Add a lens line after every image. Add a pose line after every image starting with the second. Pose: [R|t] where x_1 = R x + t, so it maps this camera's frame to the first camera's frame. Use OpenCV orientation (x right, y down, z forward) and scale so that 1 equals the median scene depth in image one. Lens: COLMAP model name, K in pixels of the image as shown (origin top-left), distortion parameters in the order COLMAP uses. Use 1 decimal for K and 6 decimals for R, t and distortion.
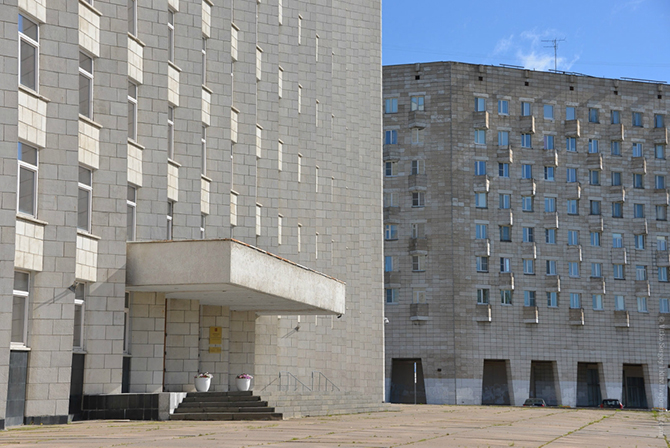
lens RADIAL K [[1271.6, 0, 334.7], [0, 1271.6, 223.5], [0, 0, 1]] dist [0.341964, 0.000000]
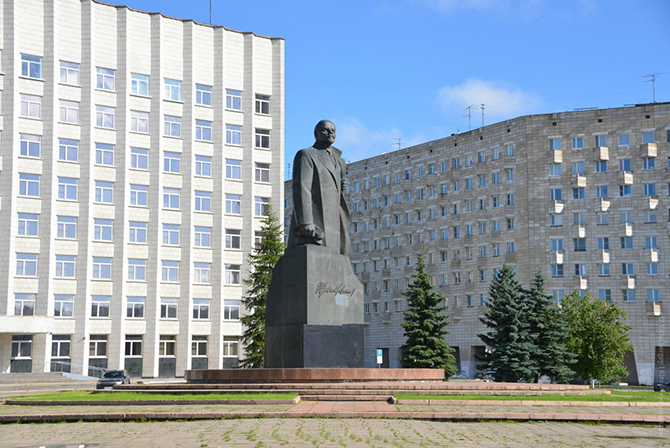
lens RADIAL K [[1121.3, 0, 335.1], [0, 1121.3, 224.4], [0, 0, 1]] dist [0.293256, 0.000000]
pose [[0.734734, -0.085361, -0.672963, 0.705941], [0.087497, 0.995689, -0.030768, 0.001487], [0.672689, -0.036276, 0.739036, 0.019937]]
